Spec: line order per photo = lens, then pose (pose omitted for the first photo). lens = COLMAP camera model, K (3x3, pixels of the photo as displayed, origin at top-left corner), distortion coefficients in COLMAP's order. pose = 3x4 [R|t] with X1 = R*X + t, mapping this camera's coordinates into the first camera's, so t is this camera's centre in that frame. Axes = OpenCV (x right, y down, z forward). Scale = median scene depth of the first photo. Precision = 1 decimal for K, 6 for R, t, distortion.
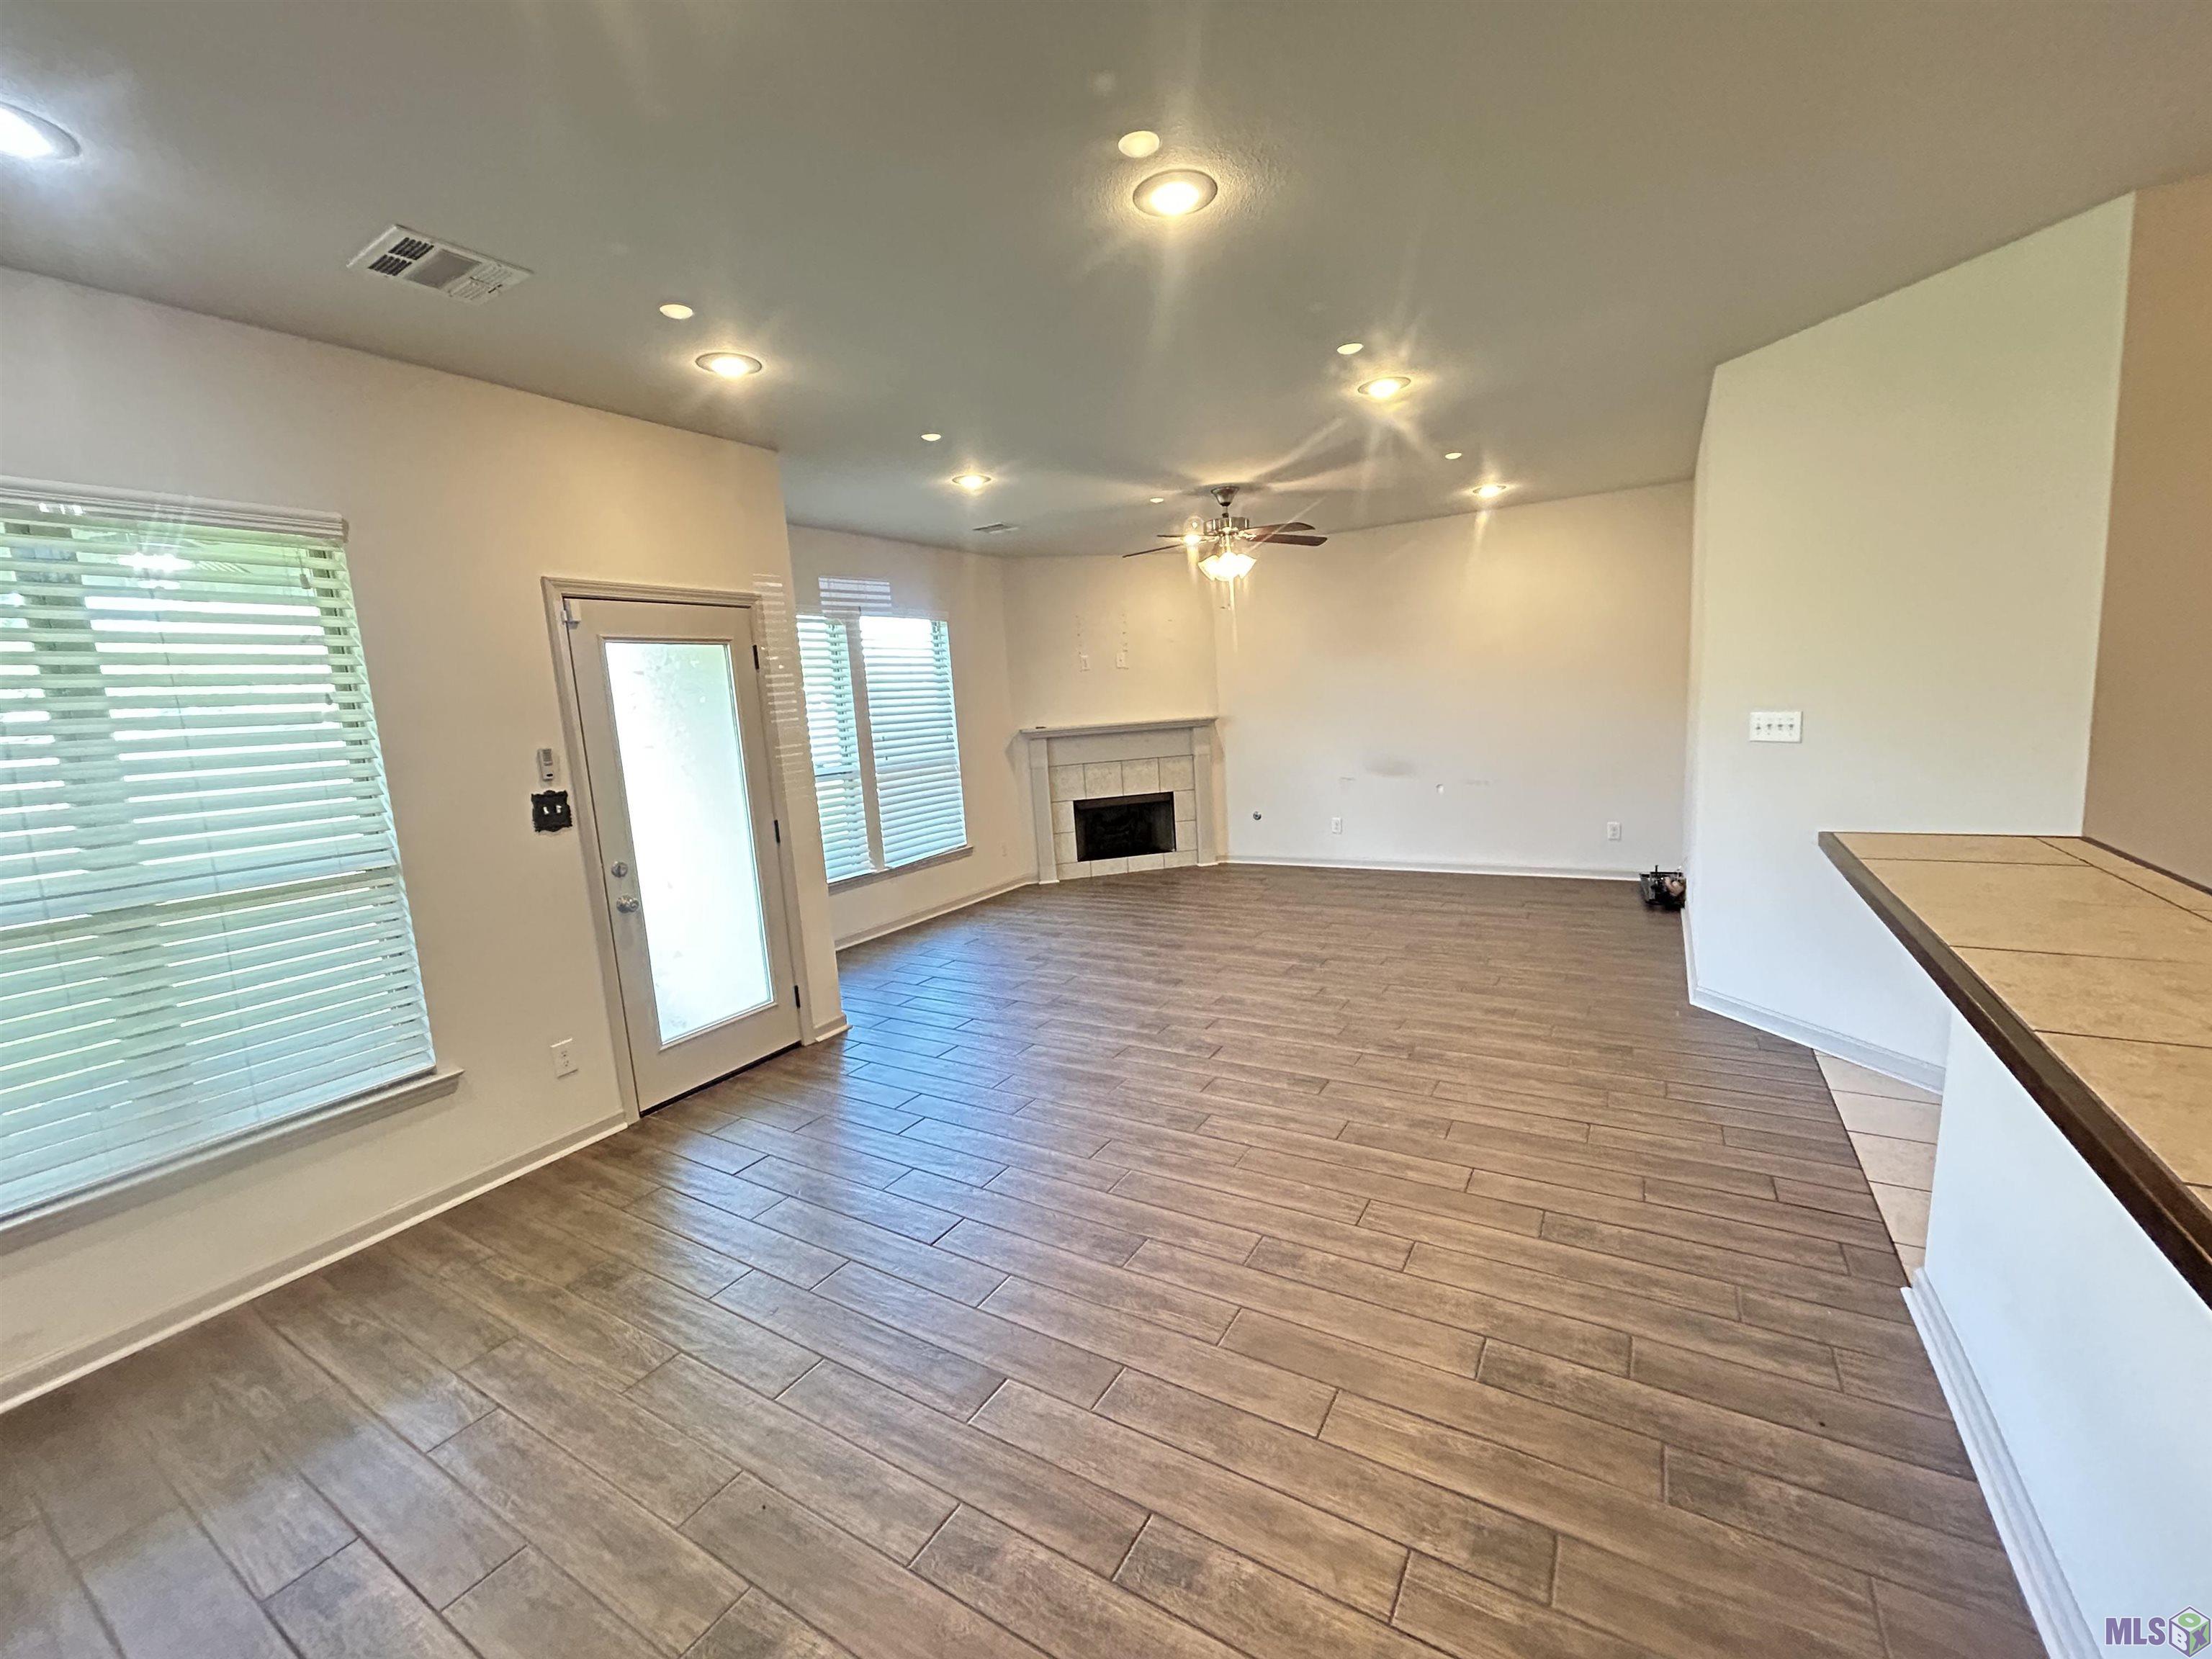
lens RADIAL K [[895.3, 0, 1106.0], [0, 895.3, 829.5], [0, 0, 1]] dist [-0.000055, -0.000026]
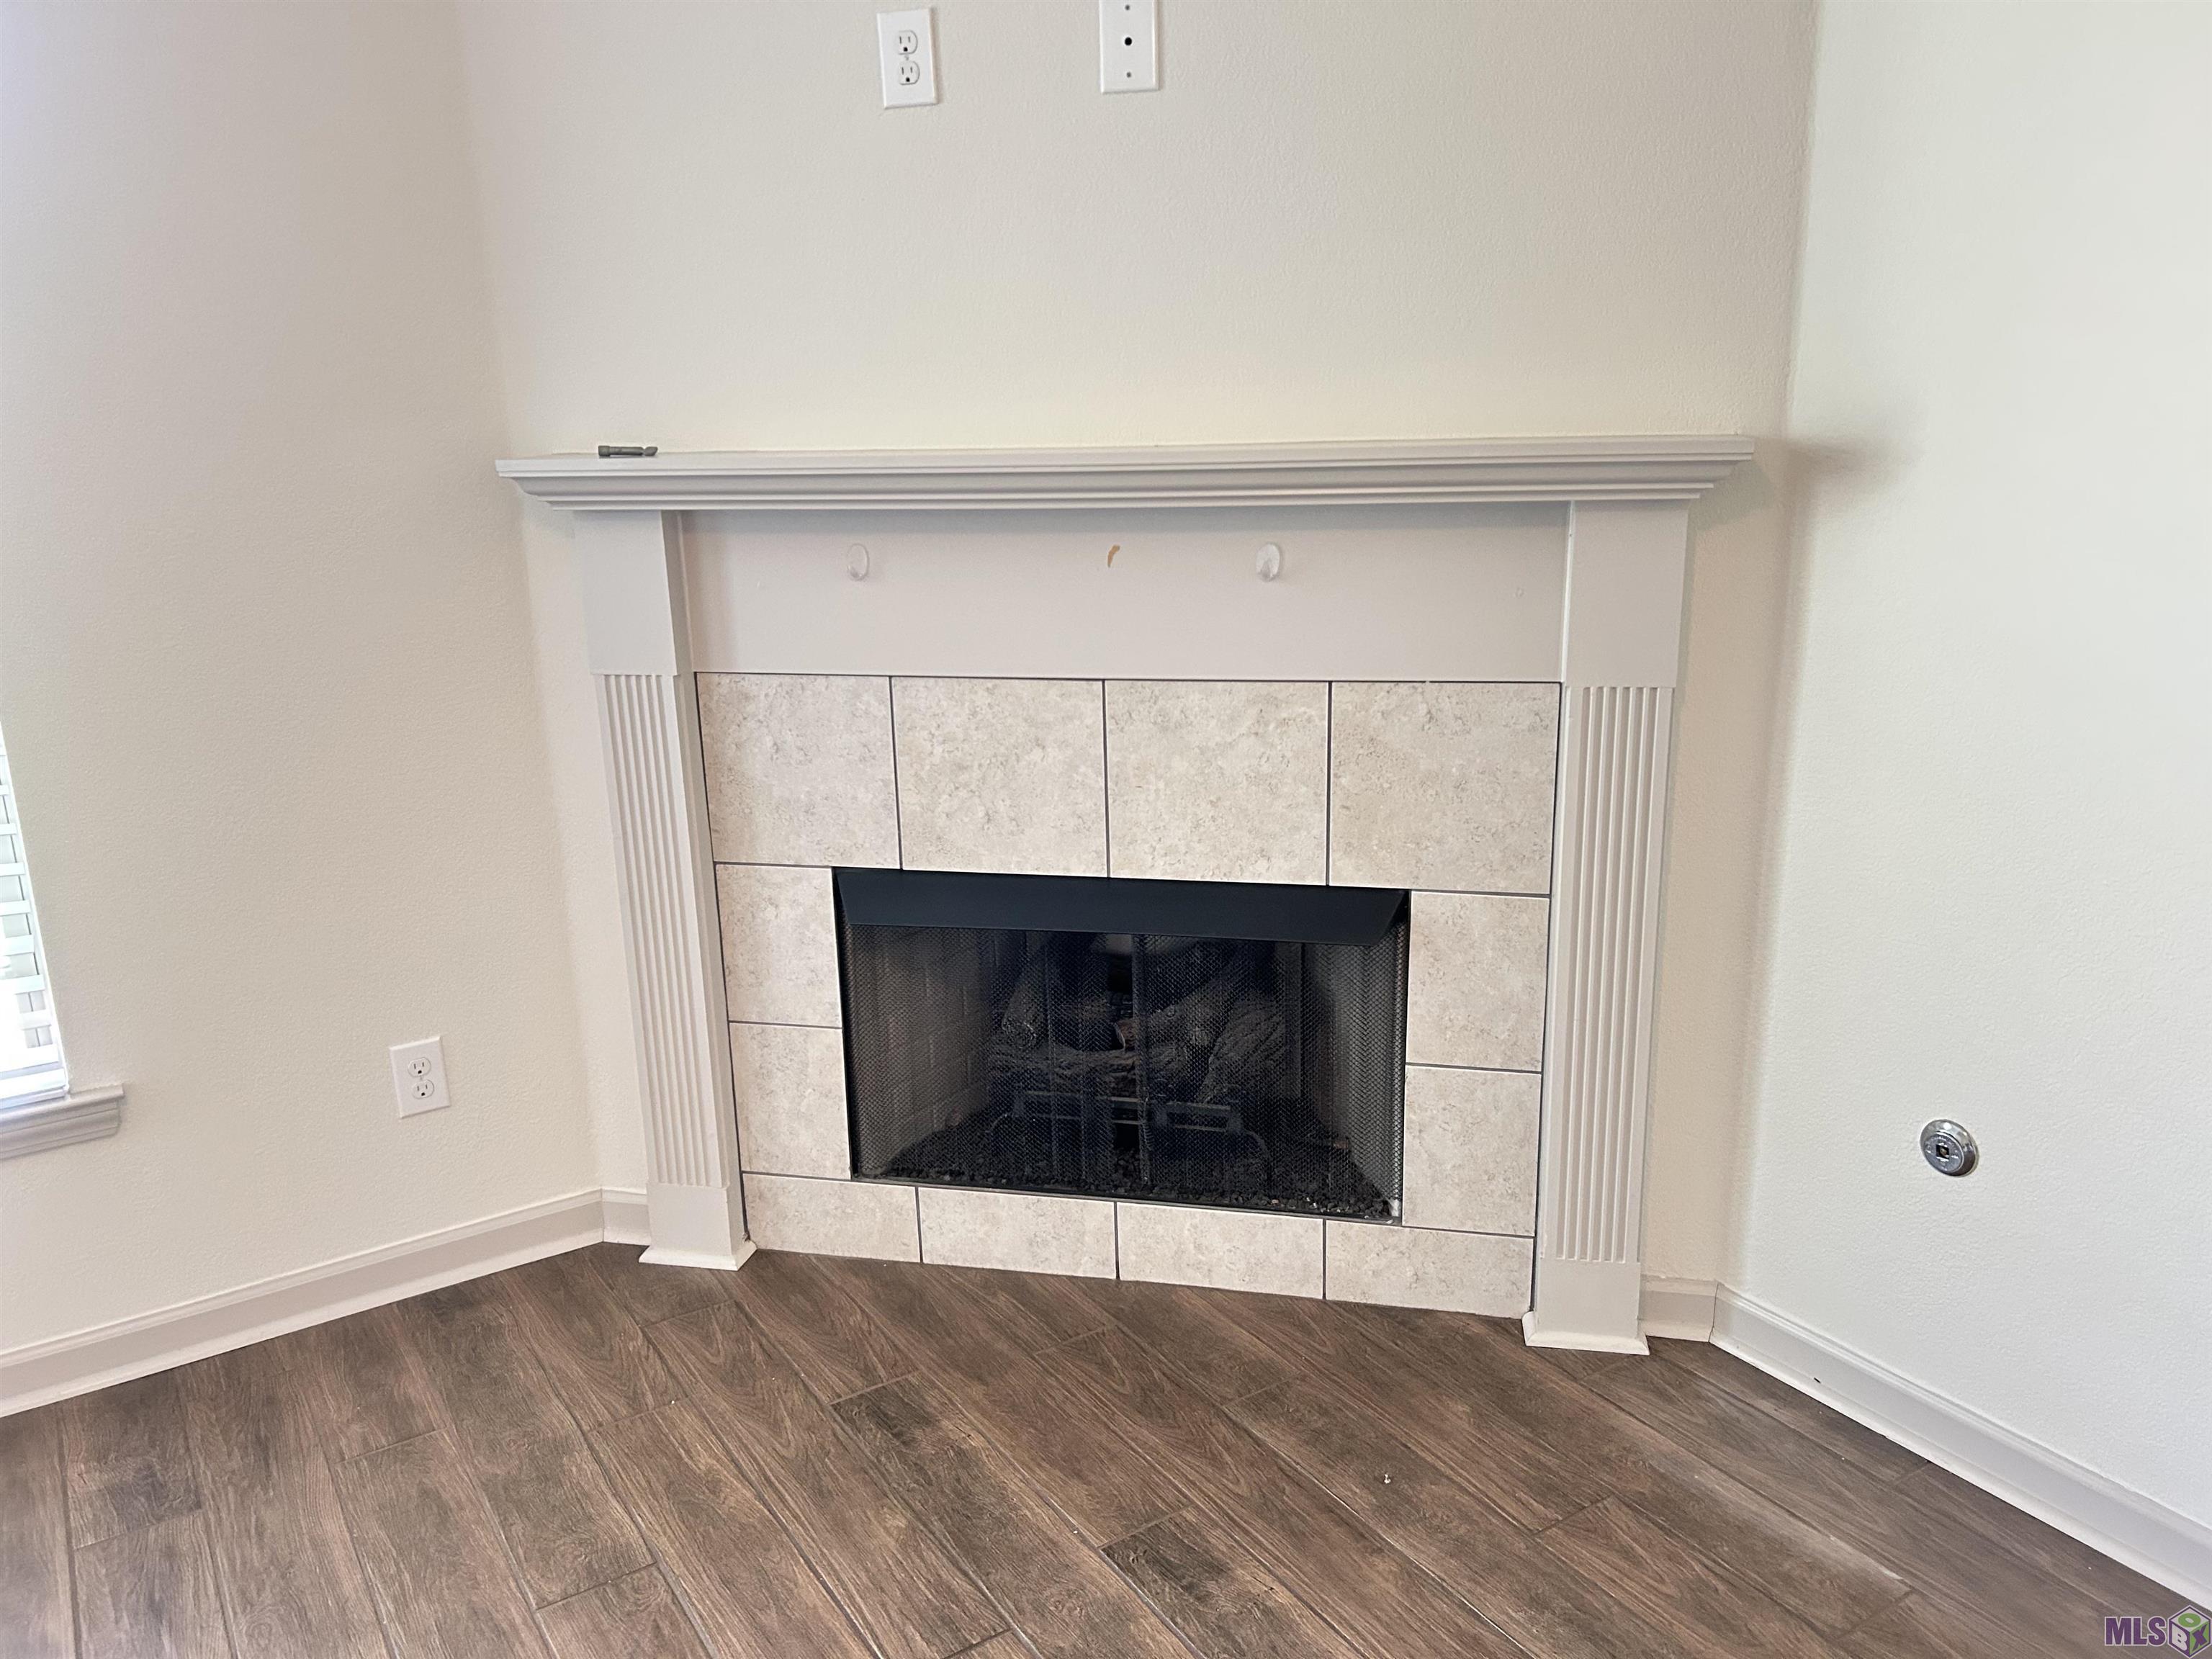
lens RADIAL K [[1650.0, 0, 1106.0], [0, 1650.0, 829.5], [0, 0, 1]] dist [0.003658, 0.001029]
pose [[0.898100, 0.152630, -0.412458, 0.150064], [-0.094372, 0.982883, 0.158227, -0.097363], [0.429548, -0.103179, 0.897130, 0.714124]]
